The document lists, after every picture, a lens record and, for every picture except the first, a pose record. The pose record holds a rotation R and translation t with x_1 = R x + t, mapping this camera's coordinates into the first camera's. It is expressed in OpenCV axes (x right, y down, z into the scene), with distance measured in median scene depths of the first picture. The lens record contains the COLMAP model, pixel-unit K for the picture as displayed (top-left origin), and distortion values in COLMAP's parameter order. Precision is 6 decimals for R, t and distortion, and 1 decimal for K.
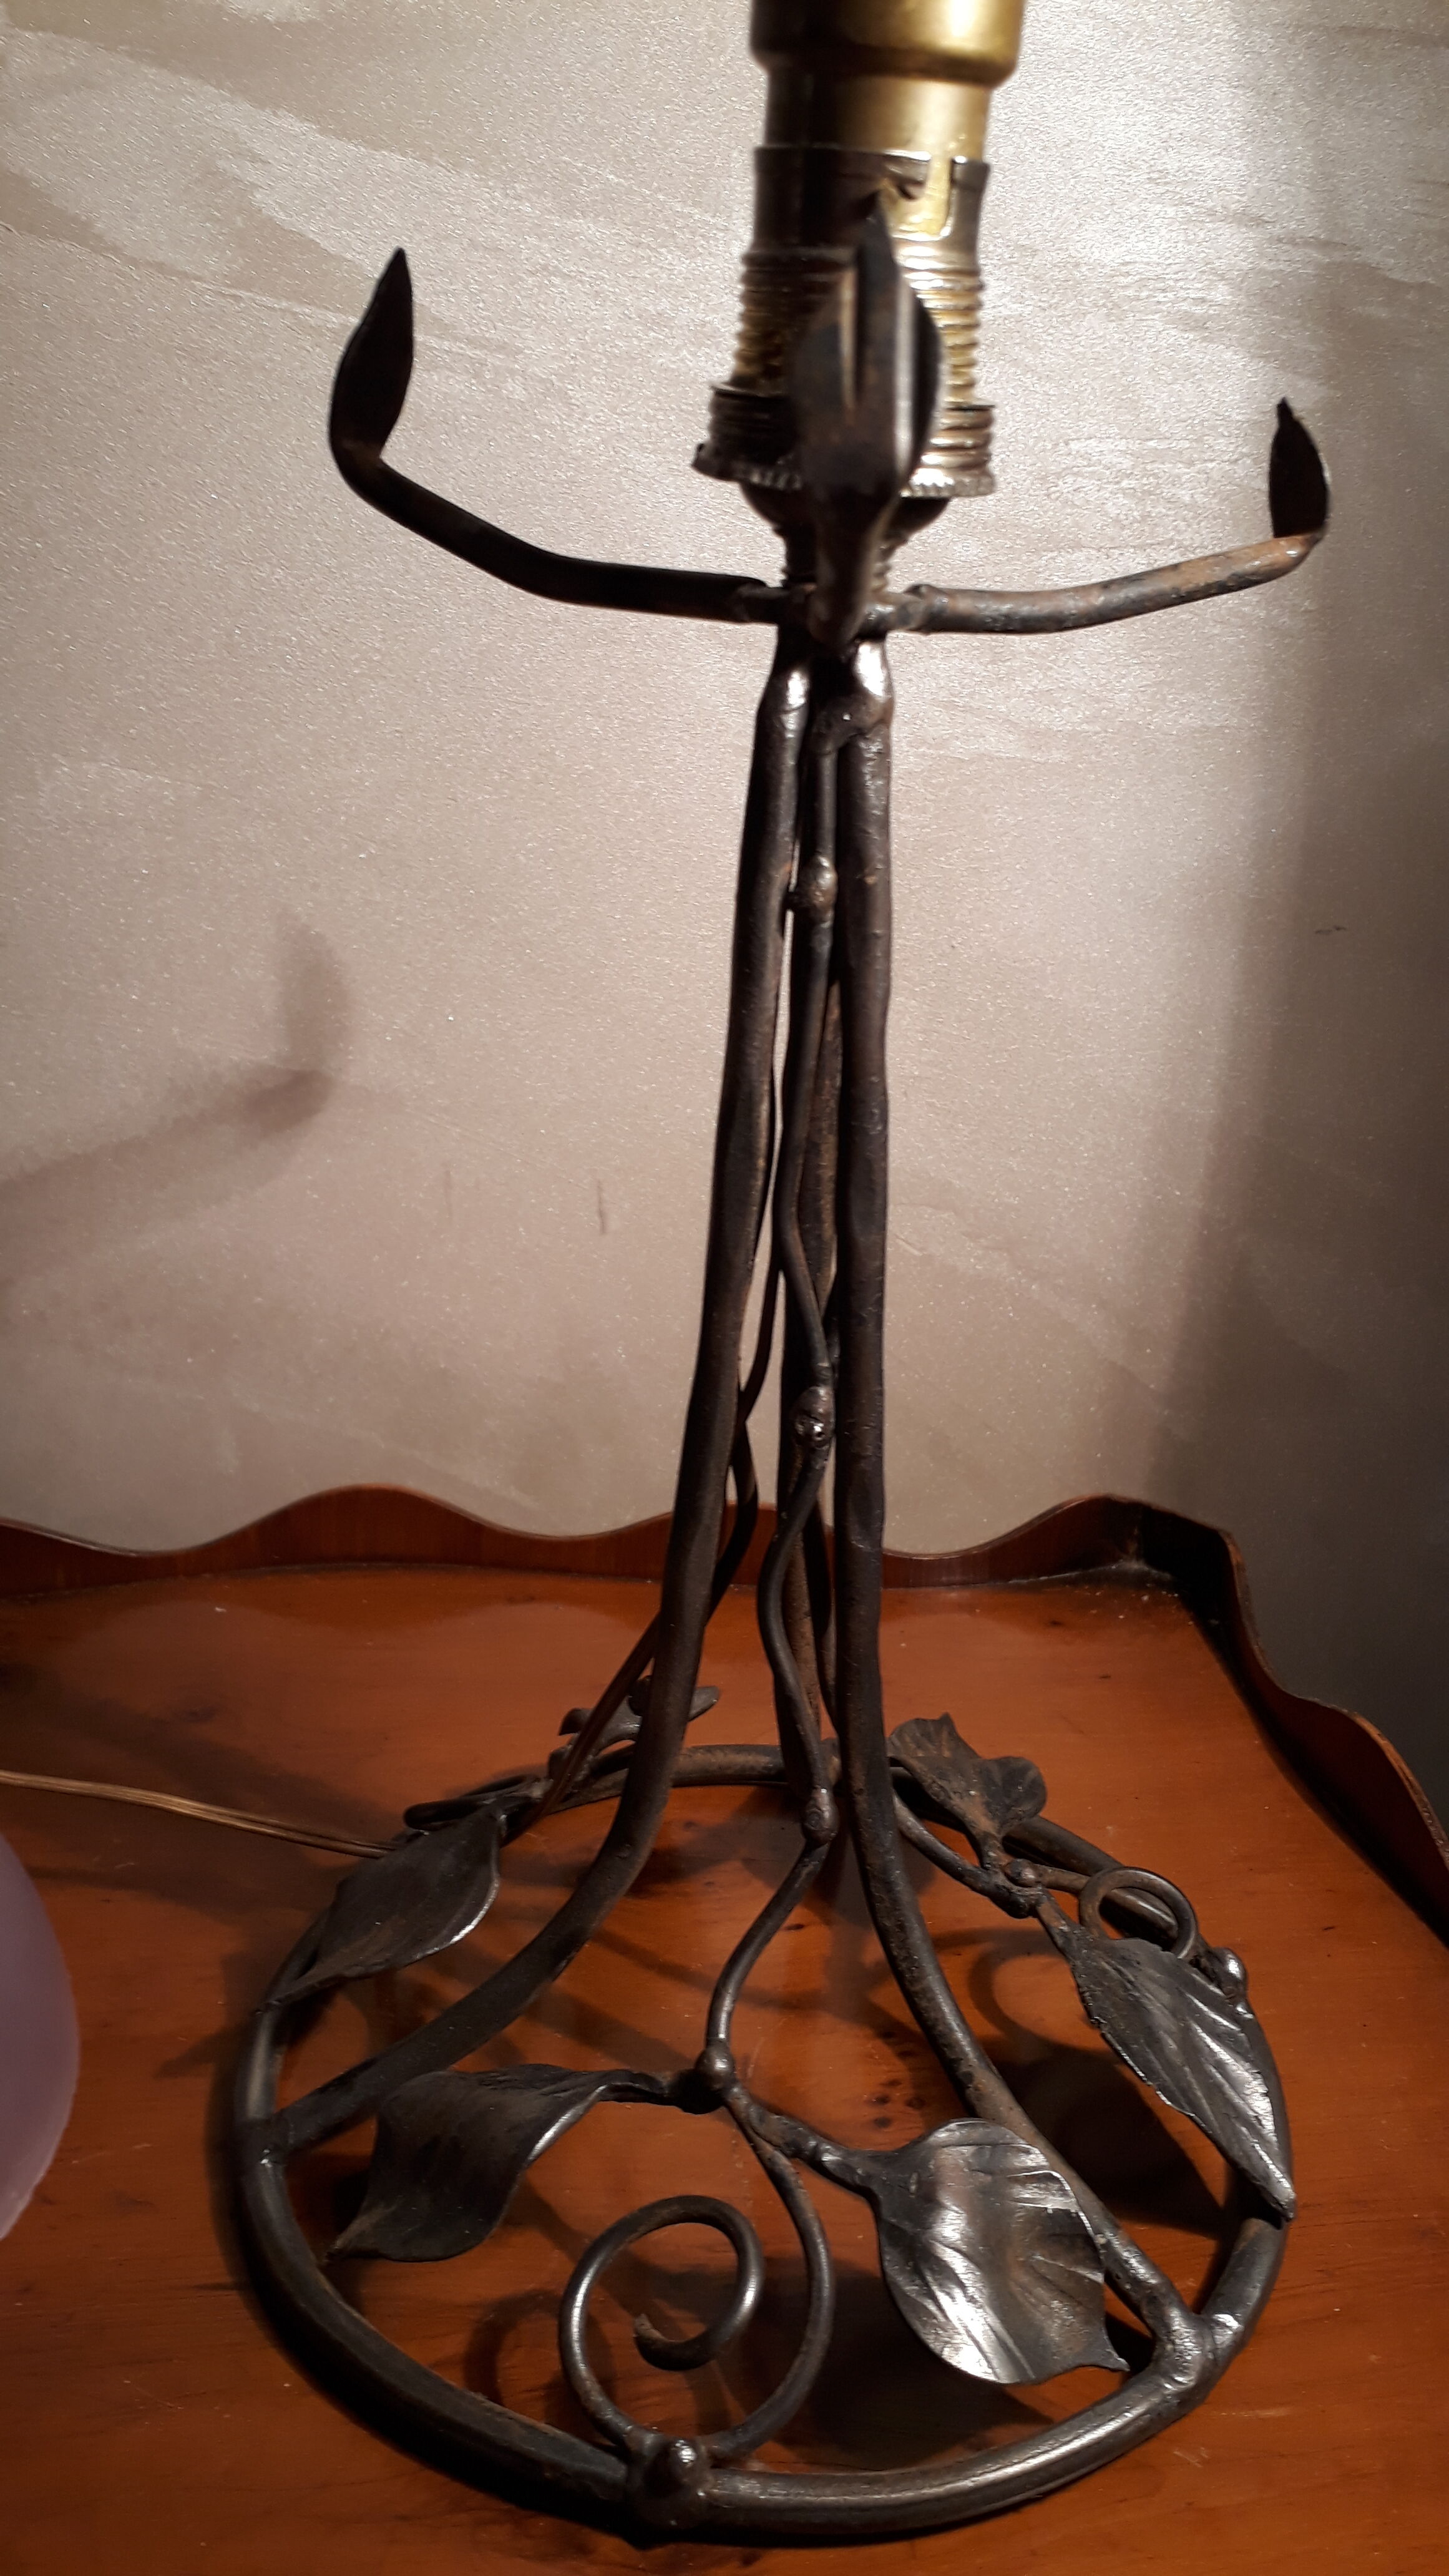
lens RADIAL K [[2078.7, 0, 729.9], [0, 2078.7, 1247.2], [0, 0, 1]] dist [0.039789, -0.006907]
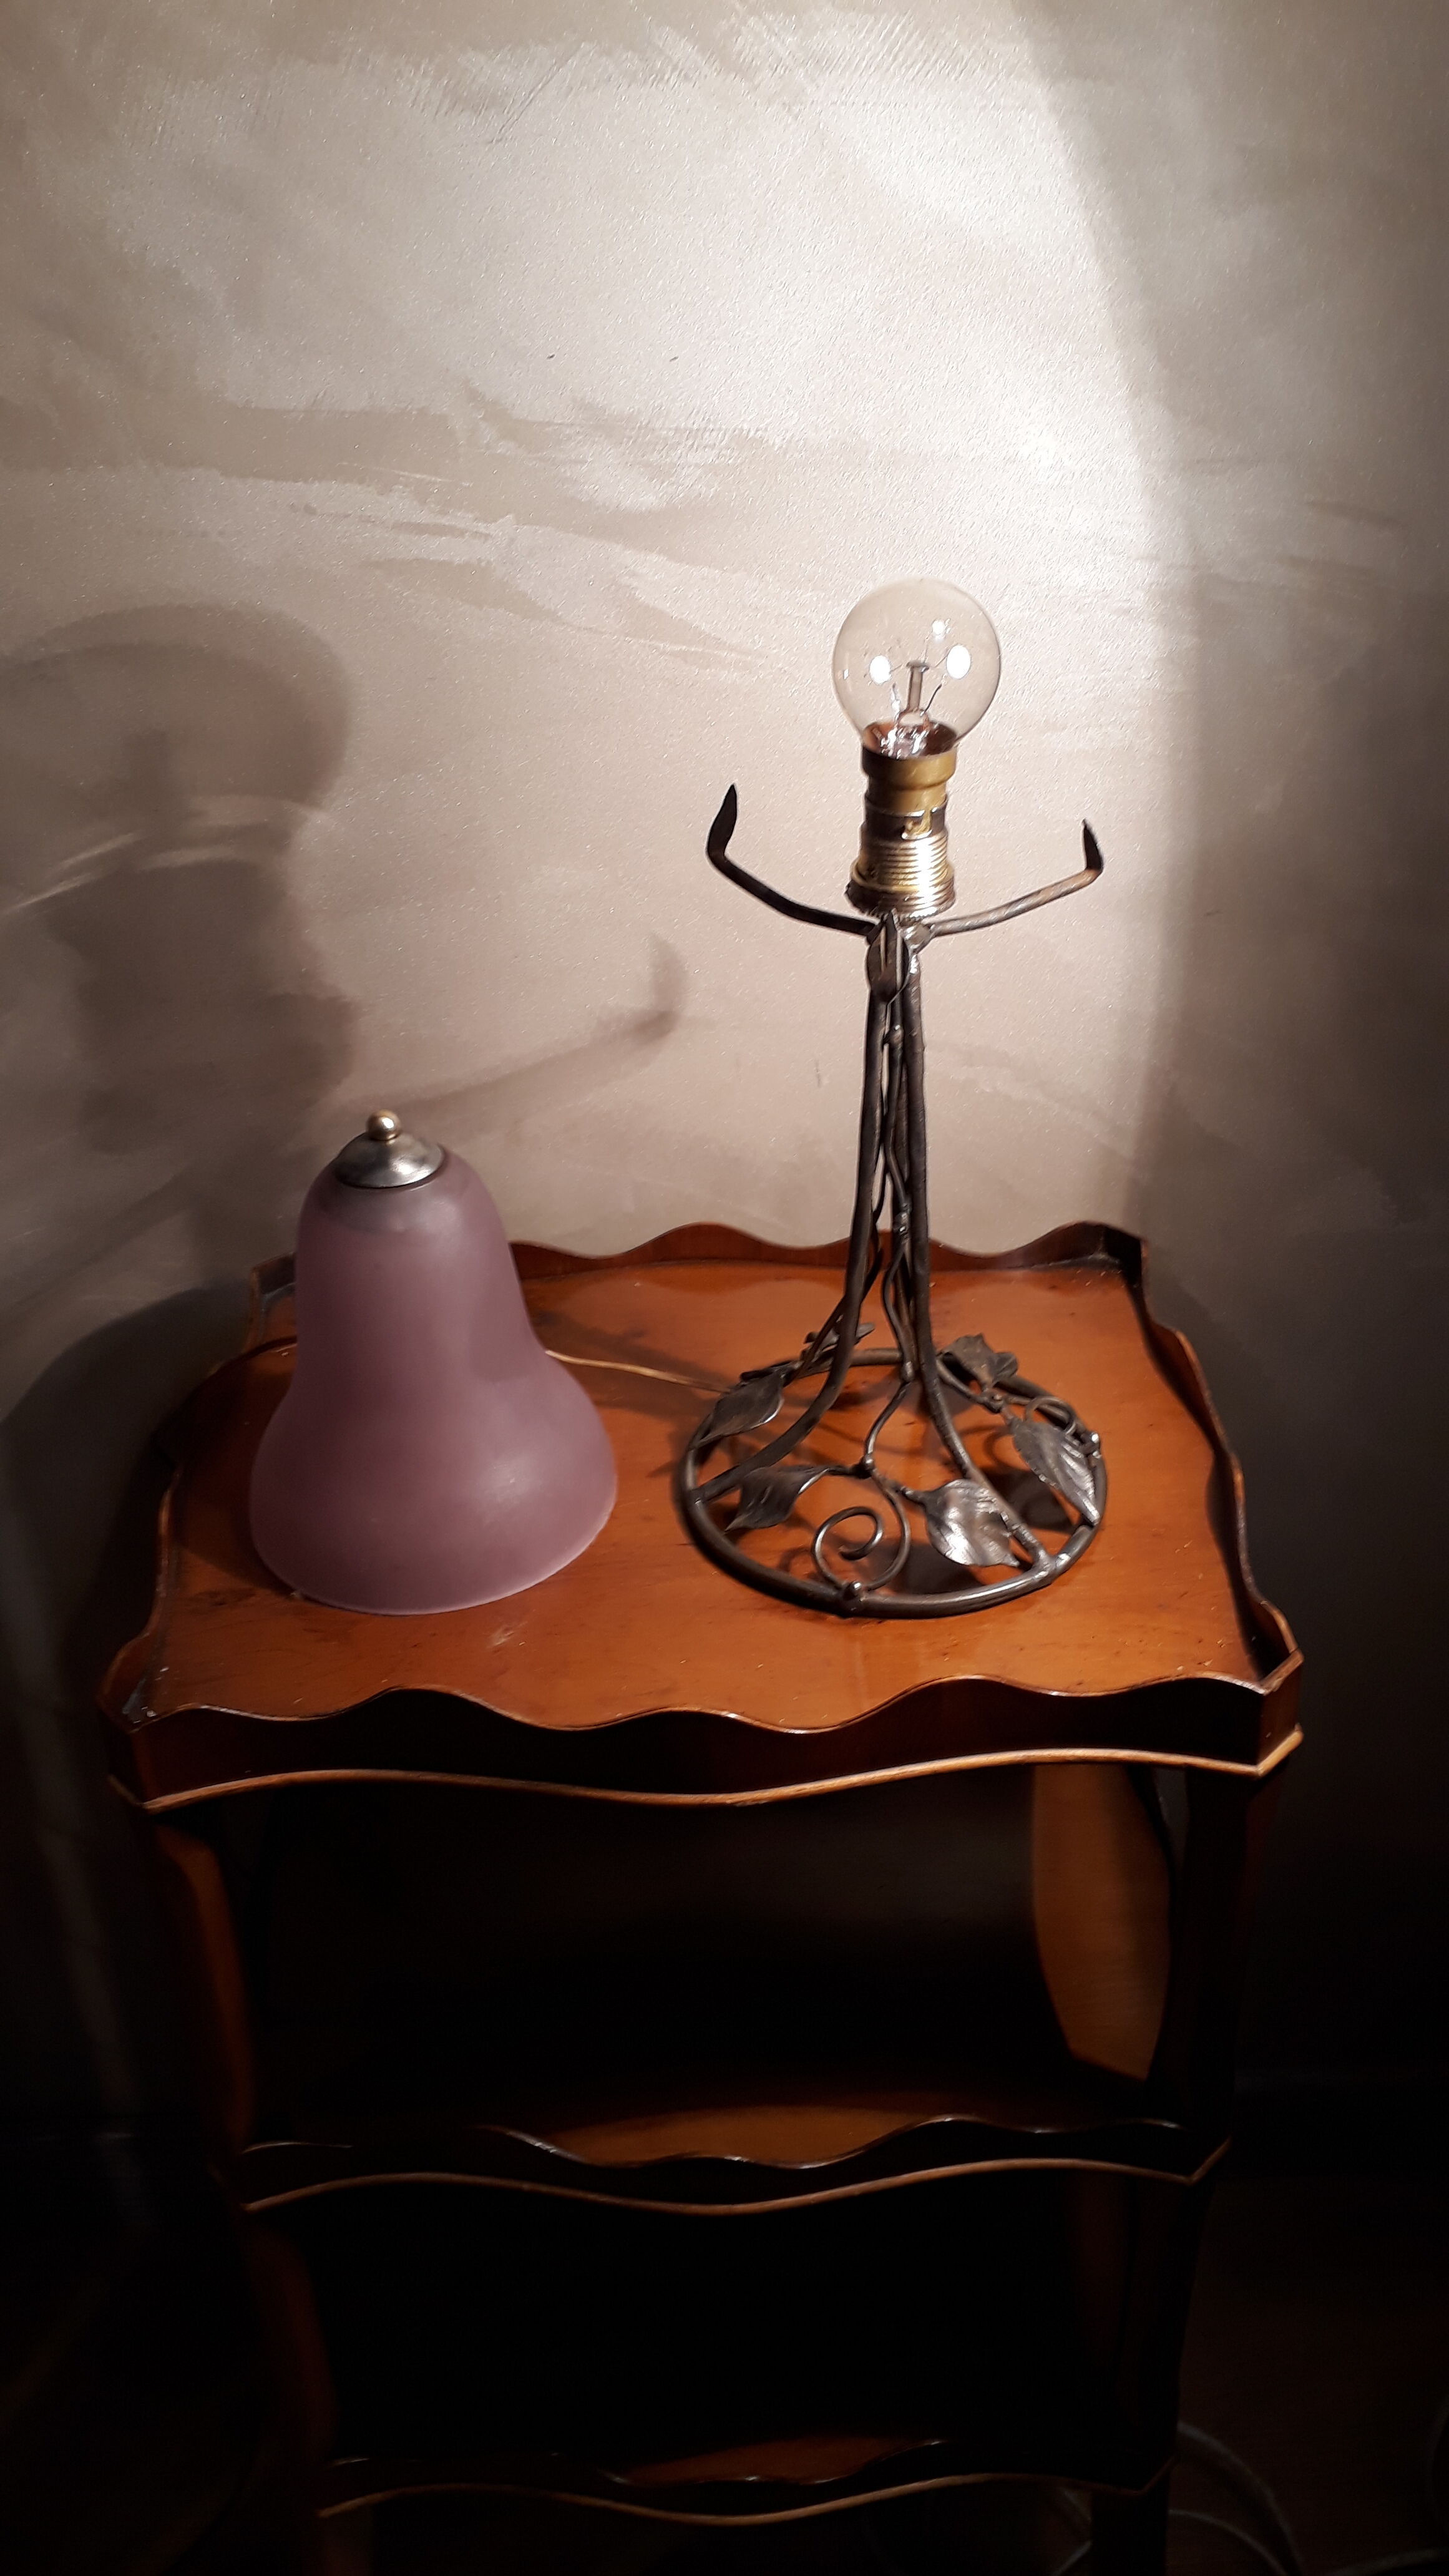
lens RADIAL K [[2078.7, 0, 729.9], [0, 2078.7, 1247.2], [0, 0, 1]] dist [0.039789, -0.006907]
pose [[0.994087, -0.009717, -0.108151, 0.096205], [0.029120, 0.983362, 0.179308, -0.321011], [0.104609, -0.181397, 0.977830, -1.394022]]
